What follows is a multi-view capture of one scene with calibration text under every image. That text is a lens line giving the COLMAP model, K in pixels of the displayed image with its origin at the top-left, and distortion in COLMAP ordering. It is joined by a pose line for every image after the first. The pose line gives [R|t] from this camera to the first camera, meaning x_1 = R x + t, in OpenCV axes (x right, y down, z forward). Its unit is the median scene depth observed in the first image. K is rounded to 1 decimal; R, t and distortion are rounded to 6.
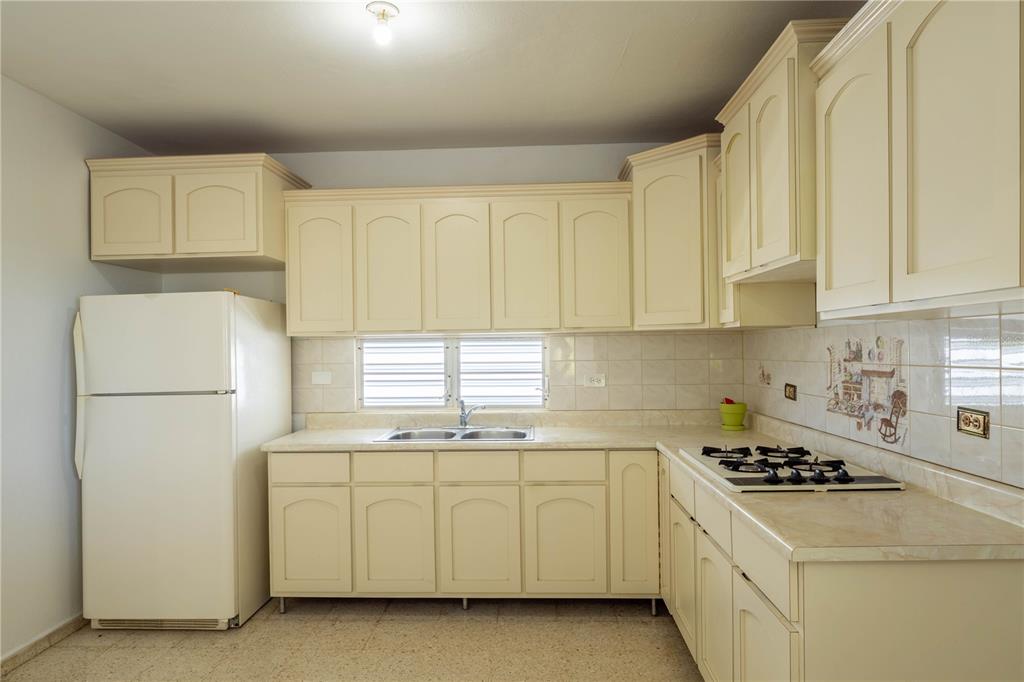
lens RADIAL K [[610.0, 0, 512.0], [0, 610.0, 341.0], [0, 0, 1]] dist [-0.005668, -0.000216]
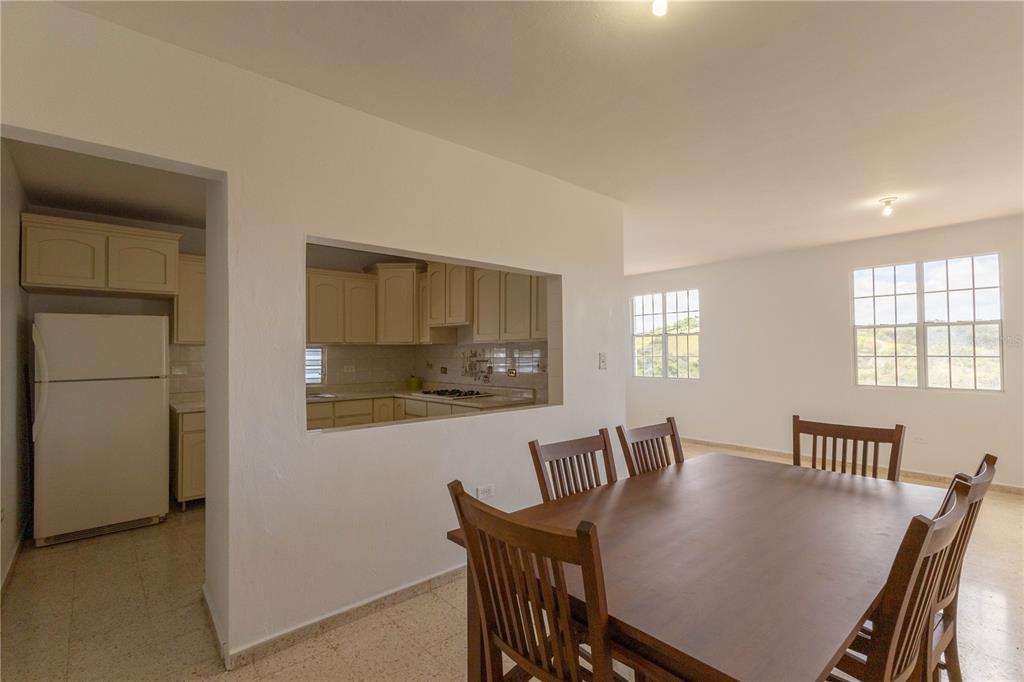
lens RADIAL K [[469.3, 0, 513.0], [0, 469.3, 343.4], [0, 0, 1]] dist [0.002381, -0.000354]
pose [[0.715123, 0.022348, 0.698641, -0.696809], [-0.009722, 0.999710, -0.022026, 0.011889], [-0.698931, 0.008959, 0.715133, -0.586118]]
